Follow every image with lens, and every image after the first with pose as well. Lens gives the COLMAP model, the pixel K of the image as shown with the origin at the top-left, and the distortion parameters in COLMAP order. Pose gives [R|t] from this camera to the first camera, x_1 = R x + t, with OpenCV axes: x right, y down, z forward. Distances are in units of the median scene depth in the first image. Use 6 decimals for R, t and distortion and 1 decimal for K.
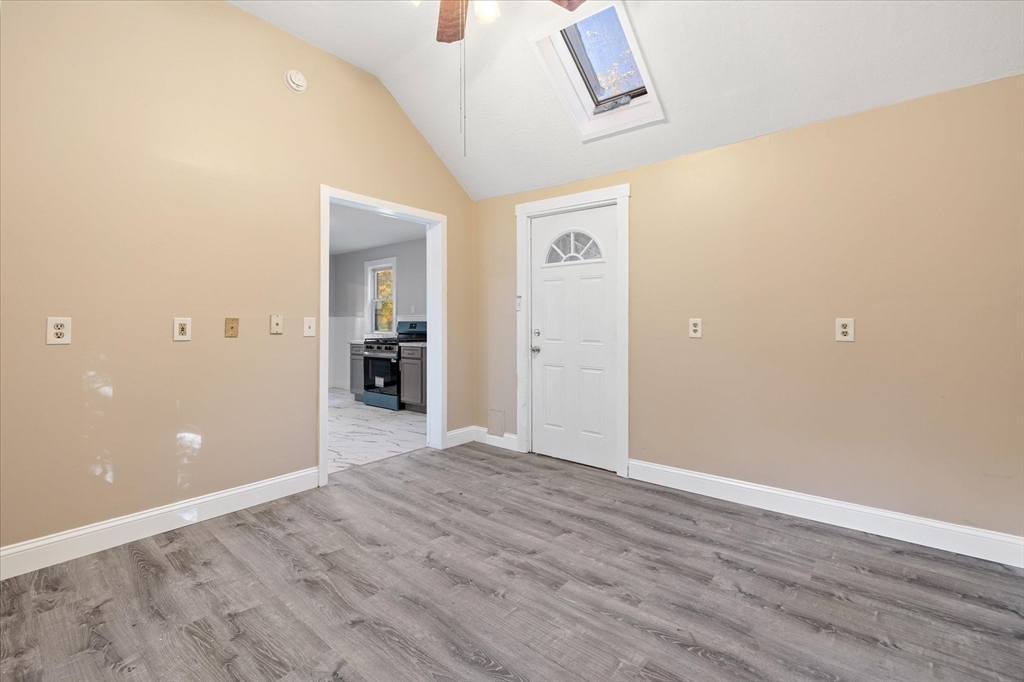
lens RADIAL K [[441.4, 0, 488.8], [0, 441.4, 317.0], [0, 0, 1]] dist [0.009668, -0.001622]
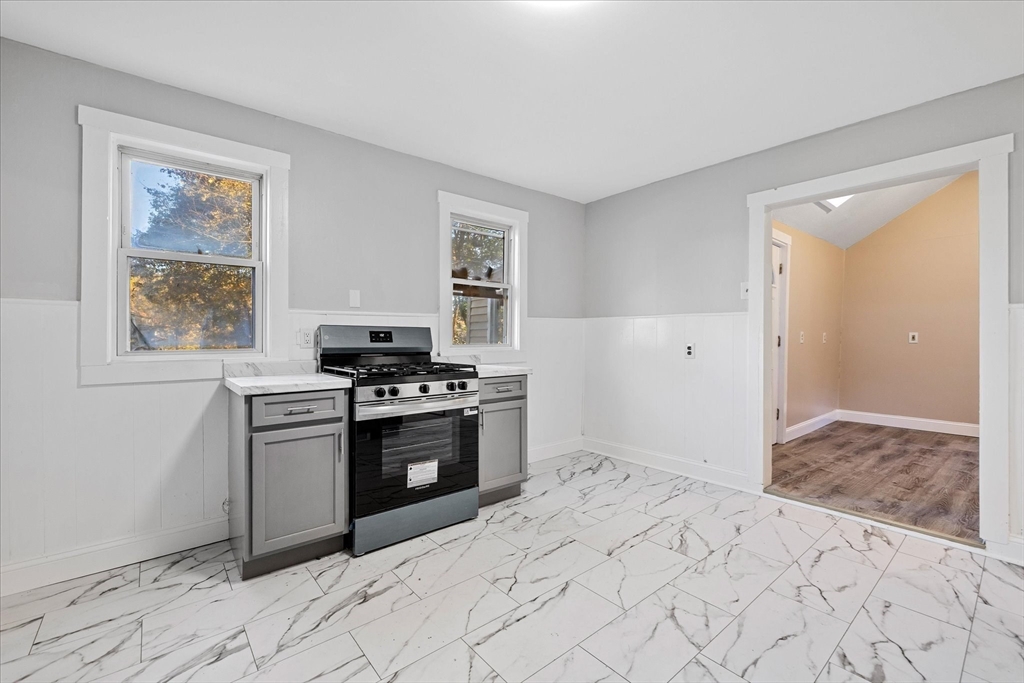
lens RADIAL K [[433.1, 0, 511.8], [0, 433.1, 335.5], [0, 0, 1]] dist [0.004101, -0.000770]
pose [[0.156561, 0.001387, 0.987667, -1.689225], [-0.018981, 0.999819, 0.001605, 0.046553], [-0.987486, -0.018998, 0.156559, 2.296477]]
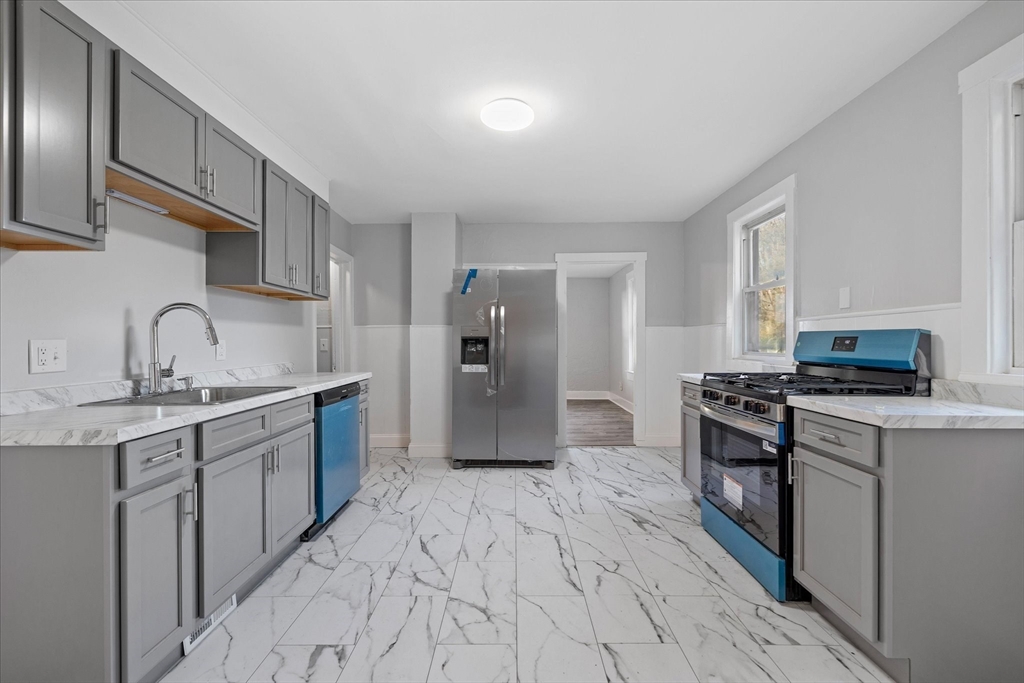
lens RADIAL K [[433.1, 0, 514.6], [0, 433.1, 336.8], [0, 0, 1]] dist [0.004101, -0.000770]
pose [[0.660733, -0.008791, -0.750569, -0.246795], [0.017140, 0.999847, 0.003379, 0.026842], [0.750425, -0.015098, 0.660783, 1.647872]]
